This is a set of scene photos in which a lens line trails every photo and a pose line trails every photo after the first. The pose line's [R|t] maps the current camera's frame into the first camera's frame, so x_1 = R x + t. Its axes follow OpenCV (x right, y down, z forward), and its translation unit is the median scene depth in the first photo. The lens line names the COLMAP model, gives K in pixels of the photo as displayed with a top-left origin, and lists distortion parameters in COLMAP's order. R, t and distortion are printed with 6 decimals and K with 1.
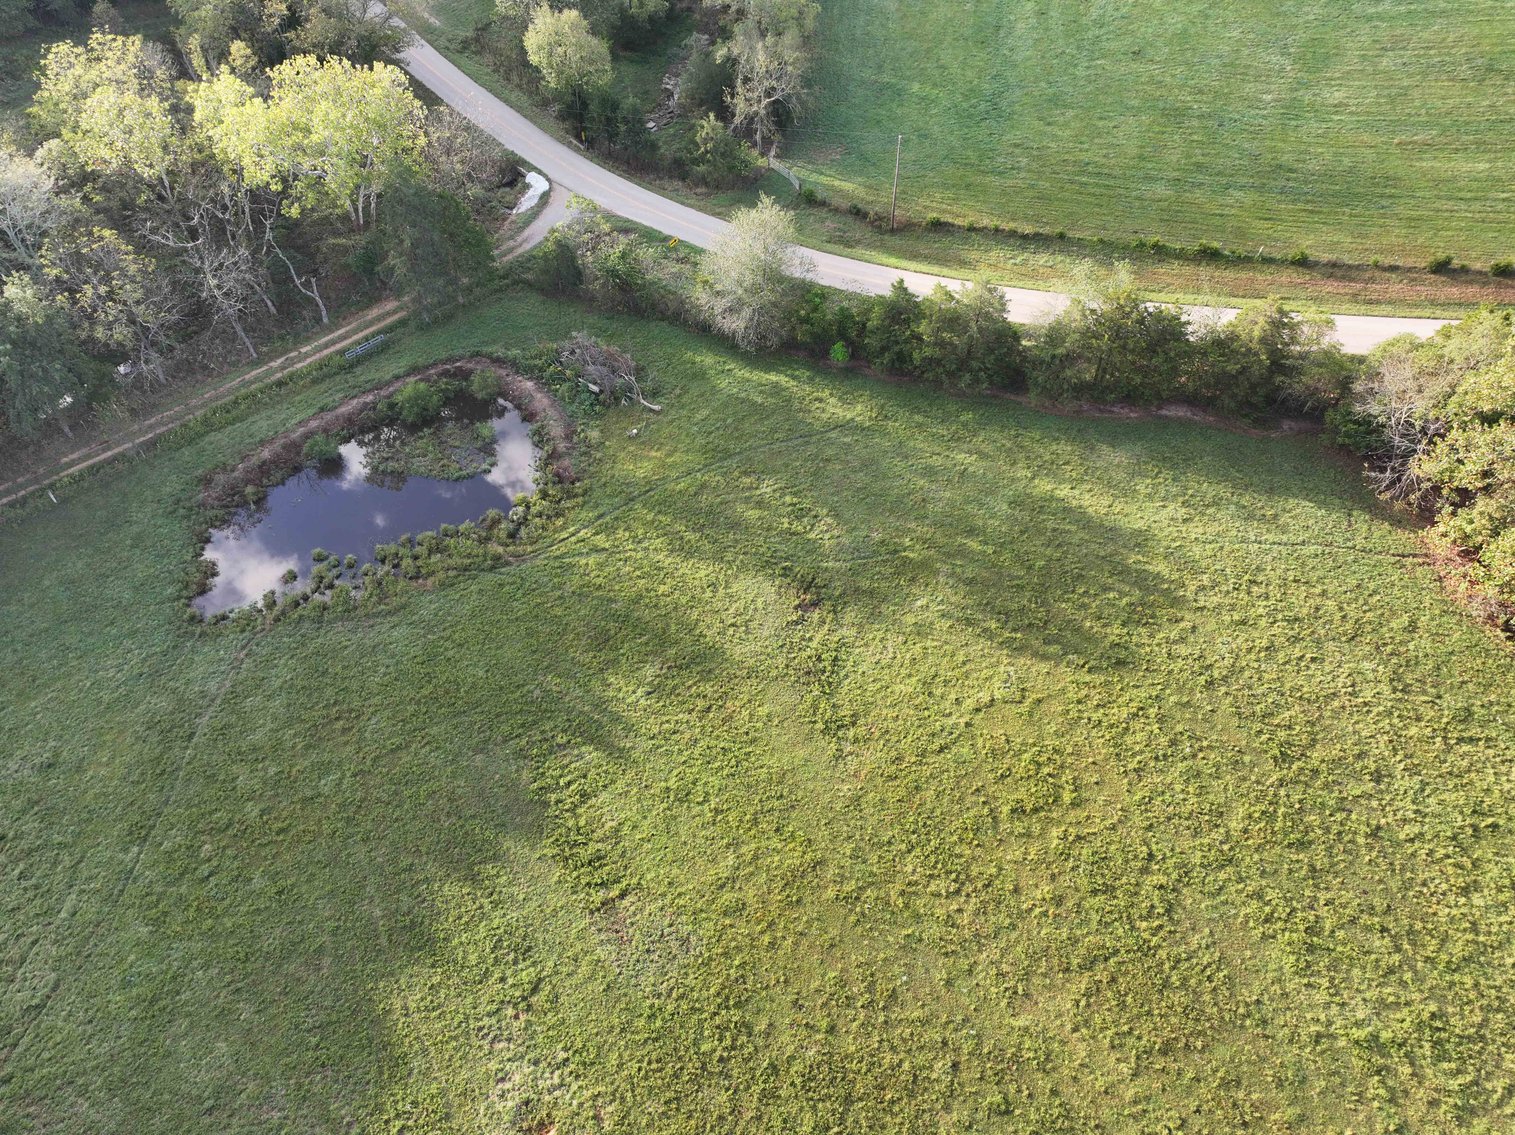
lens RADIAL K [[1068.0, 0, 762.8], [0, 1068.0, 562.2], [0, 0, 1]] dist [-0.003378, 0.022890]
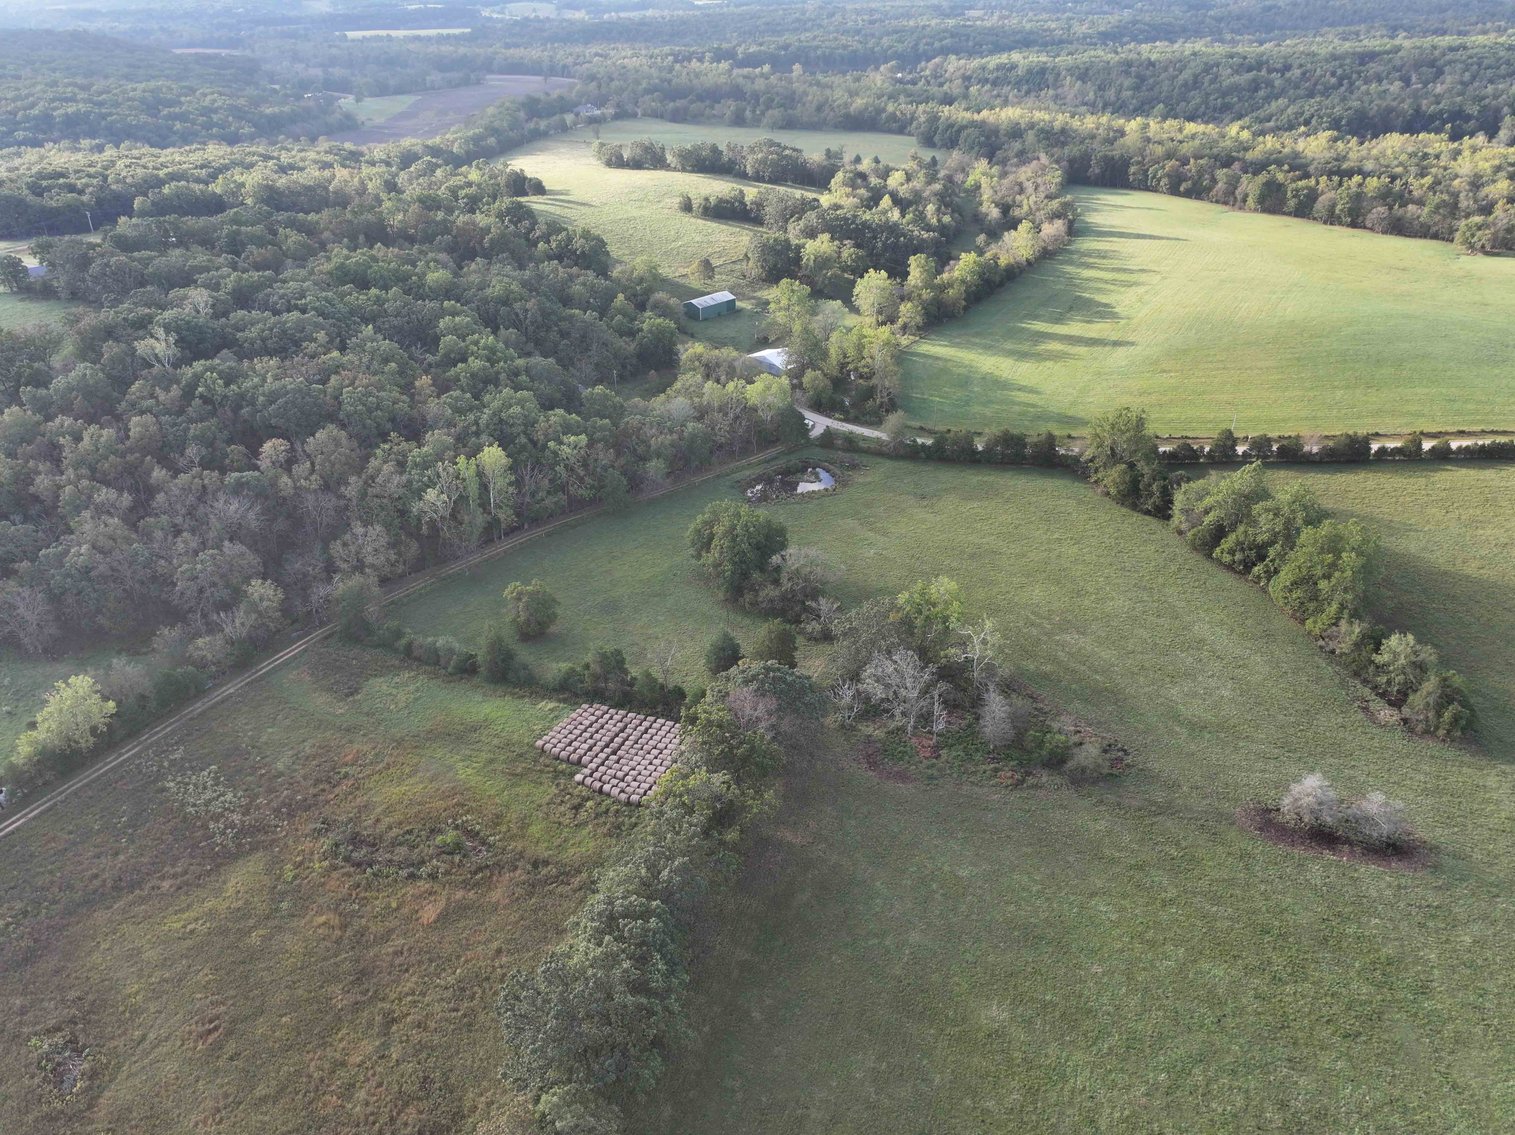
lens RADIAL K [[1068.0, 0, 762.8], [0, 1068.0, 562.2], [0, 0, 1]] dist [-0.003378, 0.022890]
pose [[0.999992, 0.000225, -0.003923, -0.366890], [-0.001654, 0.929730, -0.368239, 1.190463], [0.003565, 0.368242, 0.929723, -1.730420]]
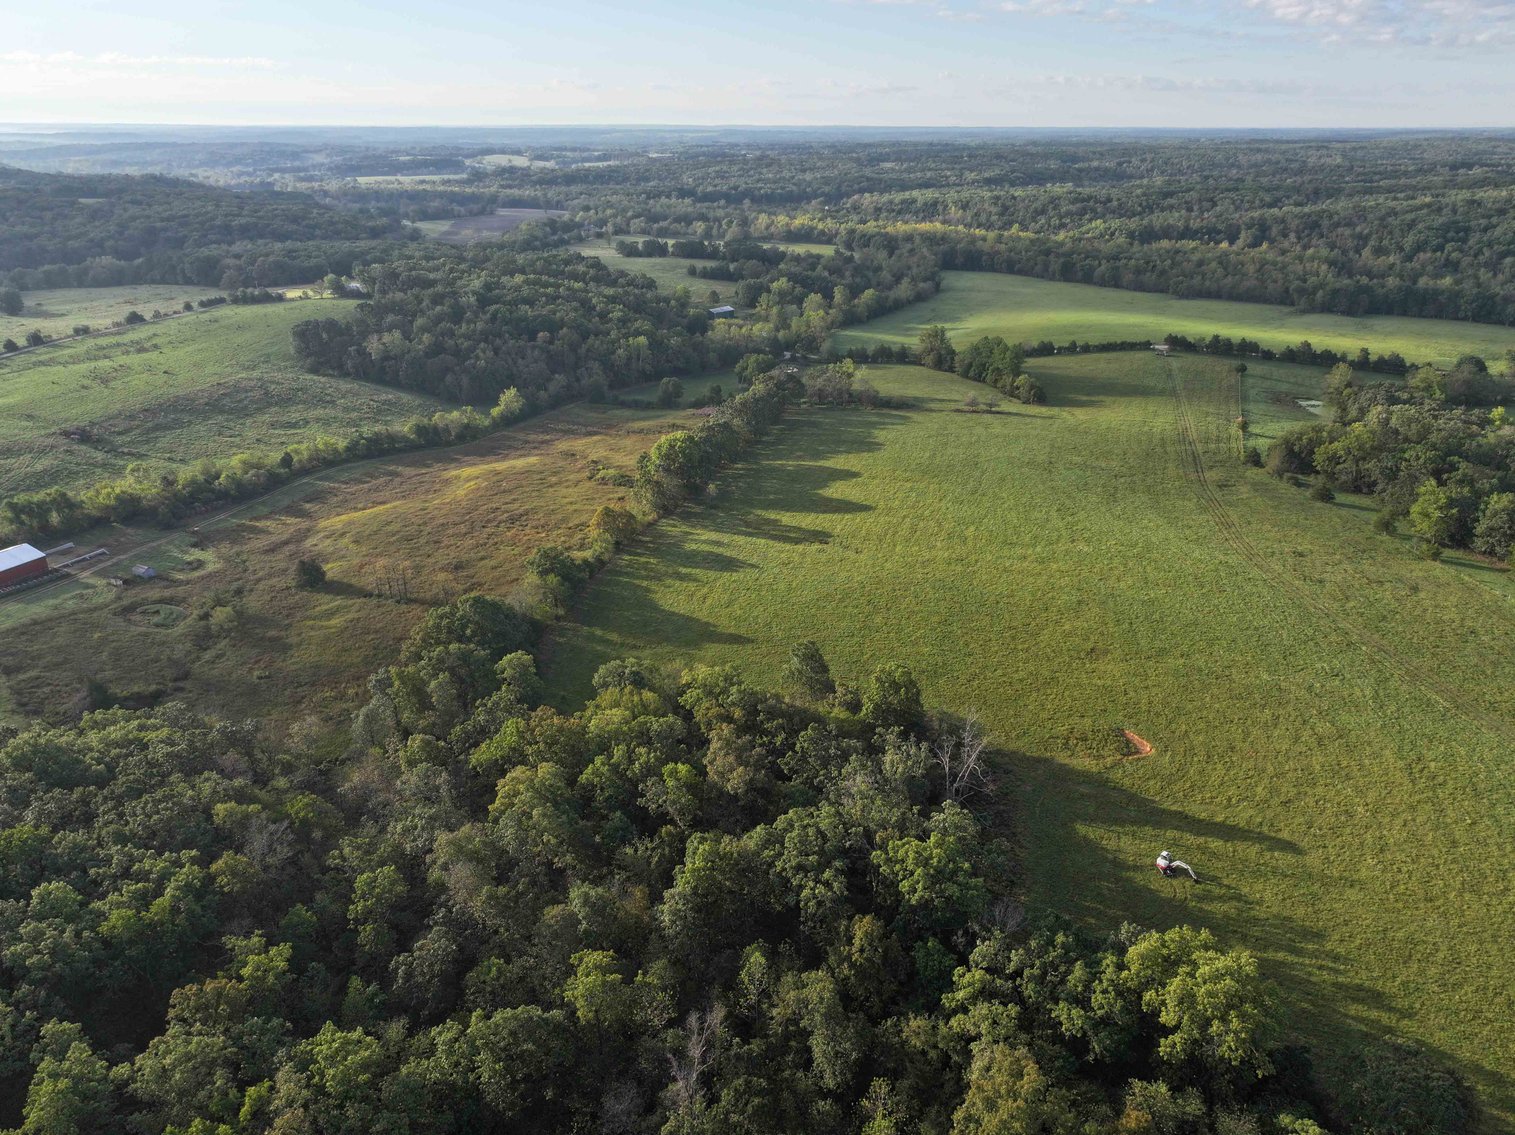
lens RADIAL K [[1066.0, 0, 763.1], [0, 1066.0, 566.5], [0, 0, 1]] dist [-0.002413, 0.019138]
pose [[0.998532, -0.016262, 0.051665, -0.692291], [0.038820, 0.880058, -0.473277, 3.598024], [-0.037772, 0.474587, 0.879398, -3.705823]]
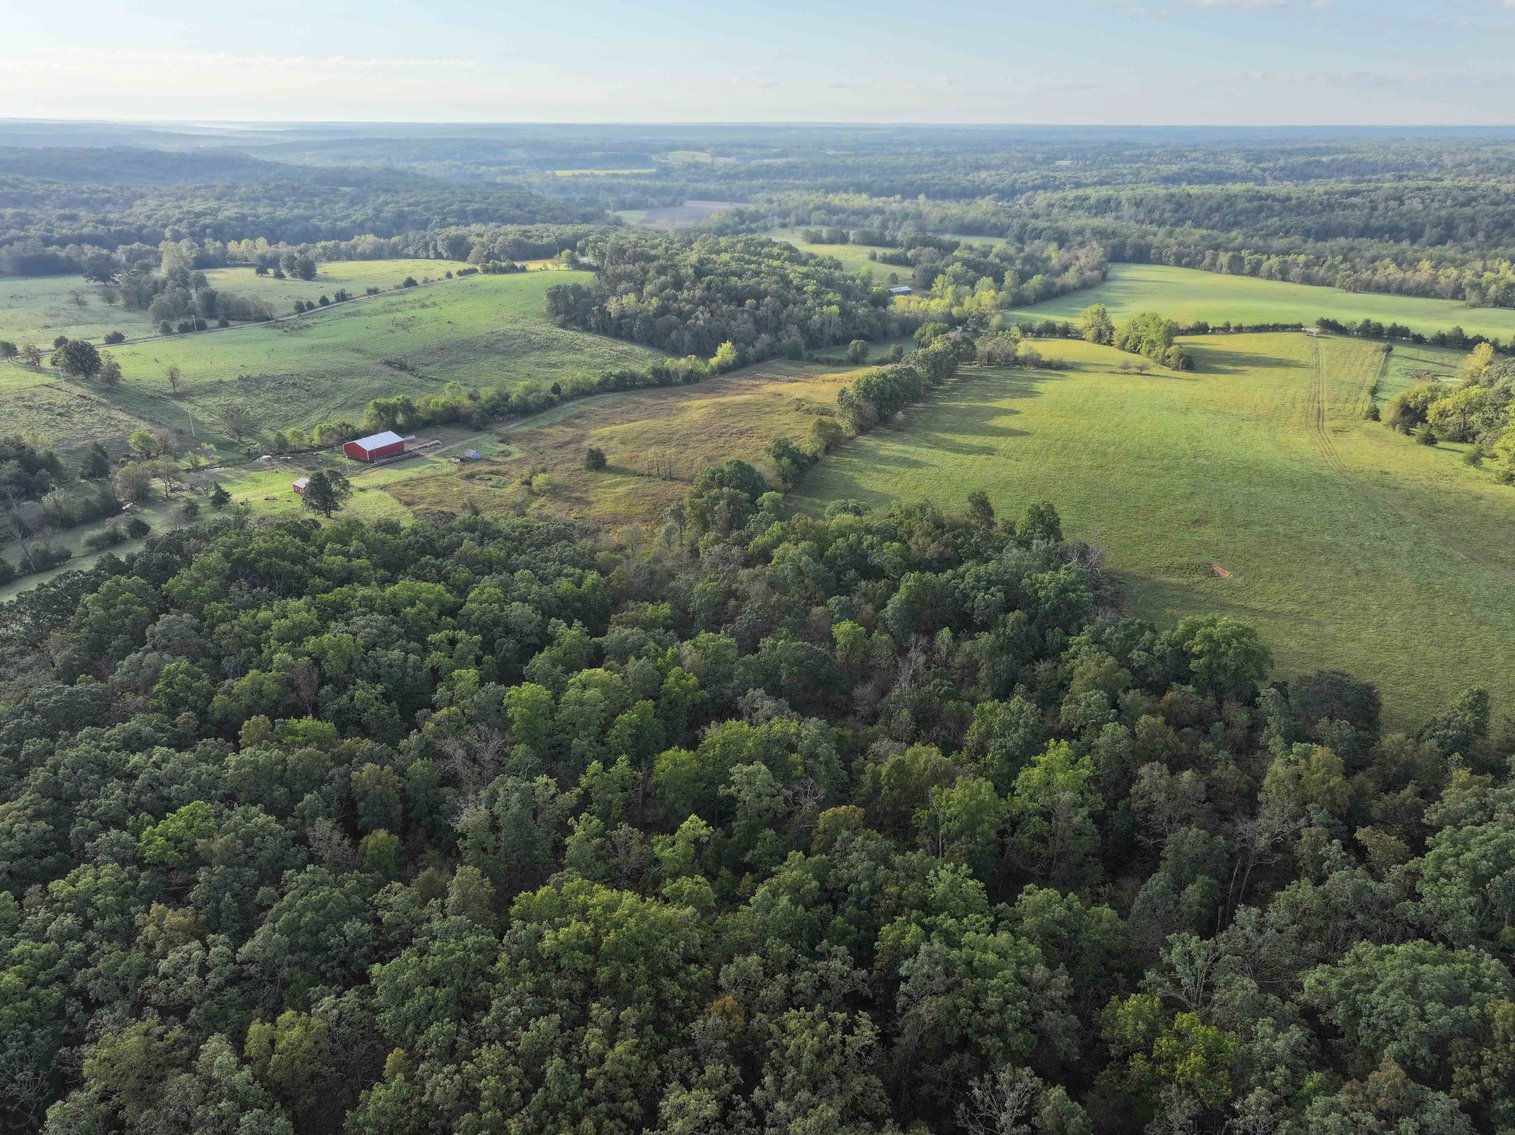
lens RADIAL K [[1063.3, 0, 763.5], [0, 1063.3, 568.9], [0, 0, 1]] dist [0.001068, 0.019696]
pose [[0.995452, 0.043730, -0.084629, -0.823740], [-0.078391, 0.880811, -0.466934, 4.281251], [0.054123, 0.471444, 0.880233, -4.257073]]
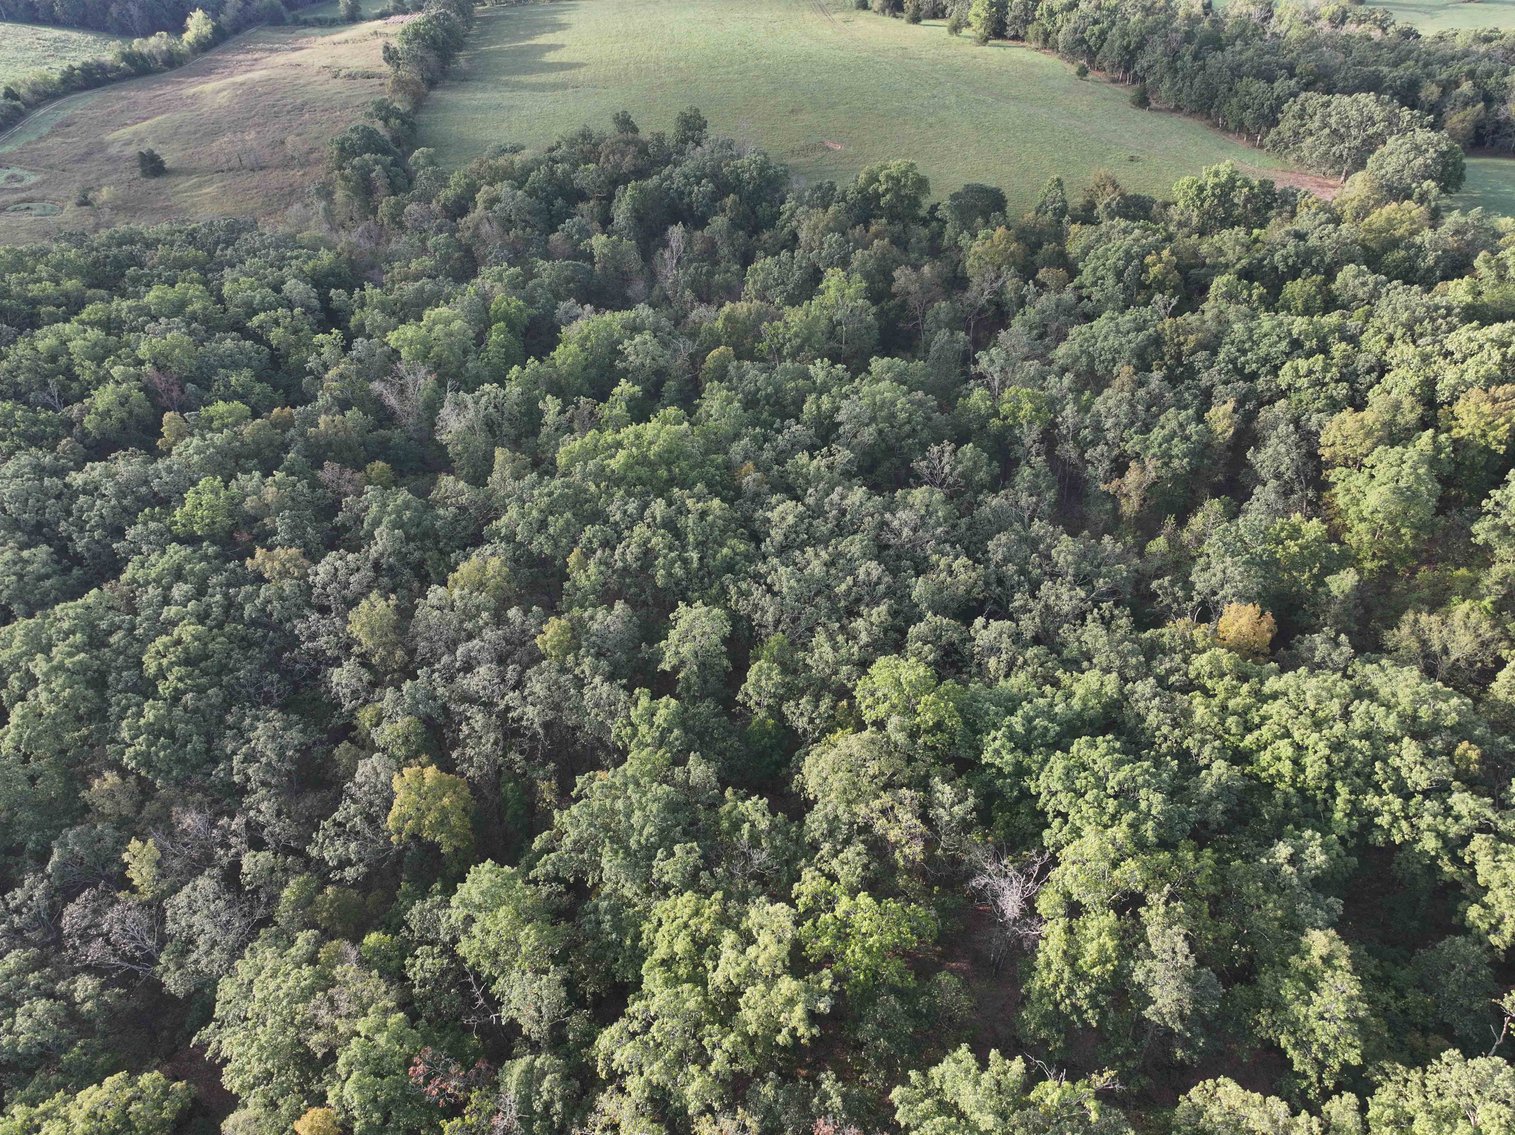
lens RADIAL K [[1066.0, 0, 763.1], [0, 1066.0, 566.5], [0, 0, 1]] dist [-0.002413, 0.019138]
pose [[0.907868, -0.267167, 0.323106, -1.435680], [0.328388, 0.932256, -0.151854, 4.529347], [-0.260647, 0.243967, 0.934100, -4.457216]]
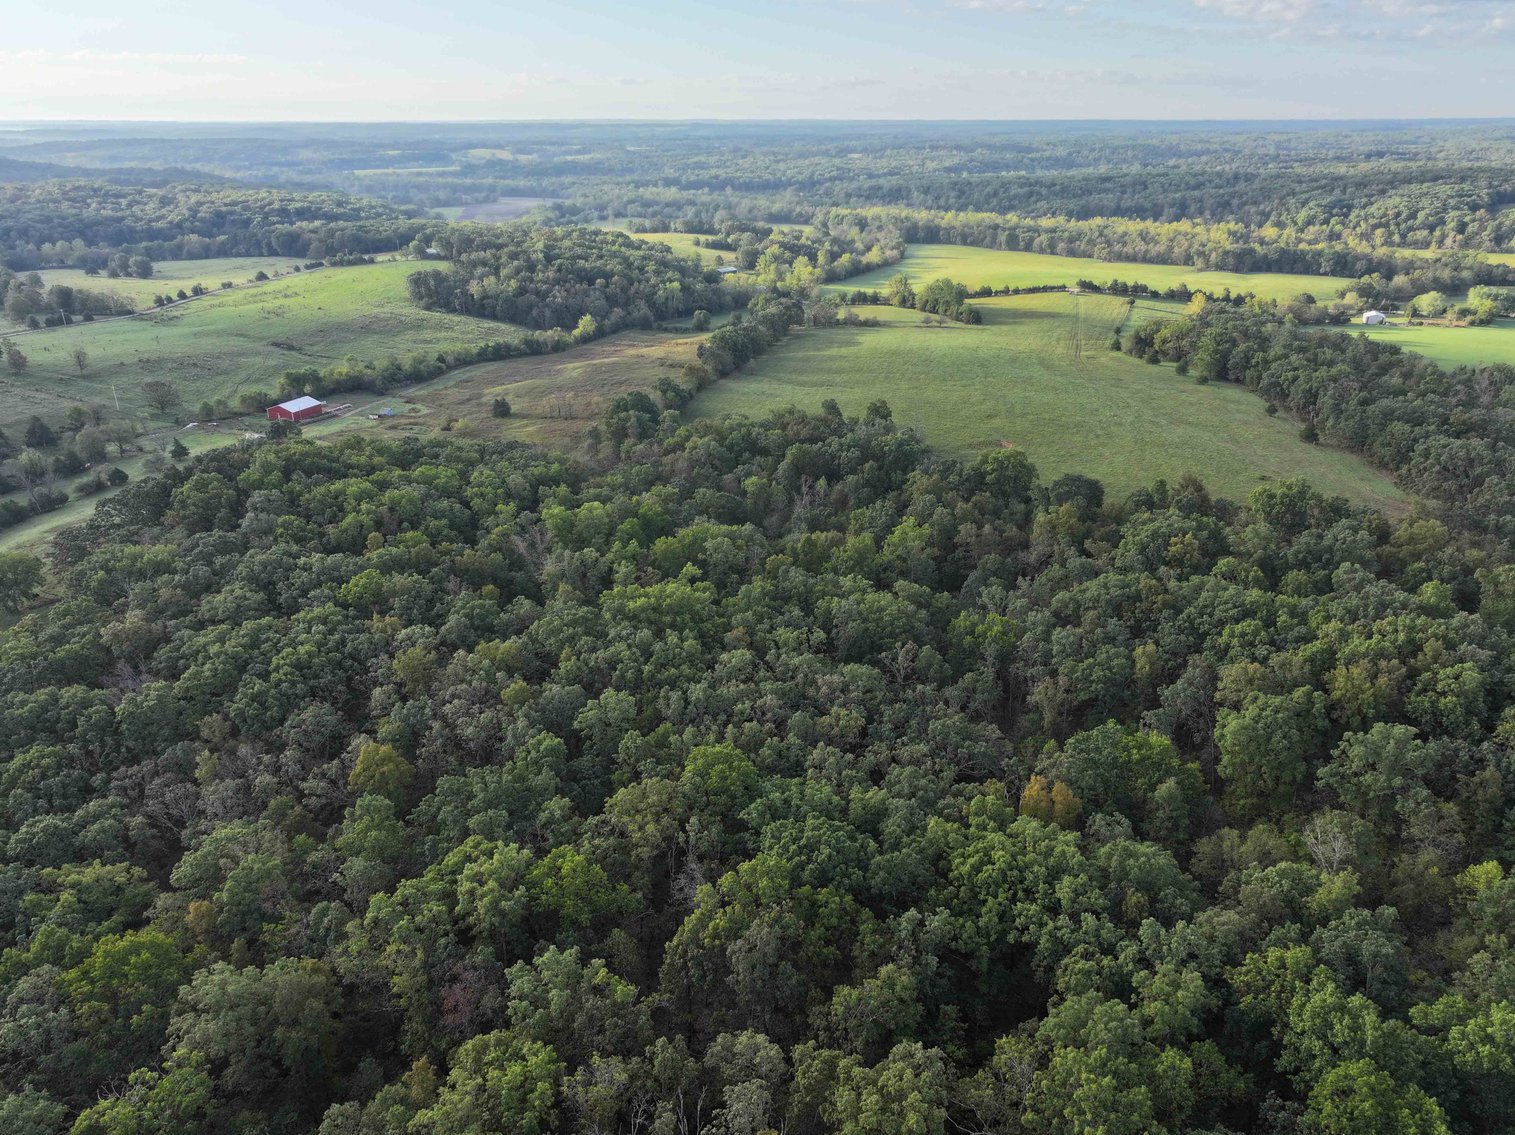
lens RADIAL K [[1068.0, 0, 762.8], [0, 1068.0, 562.2], [0, 0, 1]] dist [-0.003378, 0.022890]
pose [[0.996441, -0.031481, 0.078194, -1.036869], [0.064770, 0.879621, -0.471245, 4.955875], [-0.053945, 0.474632, 0.878529, -4.813389]]
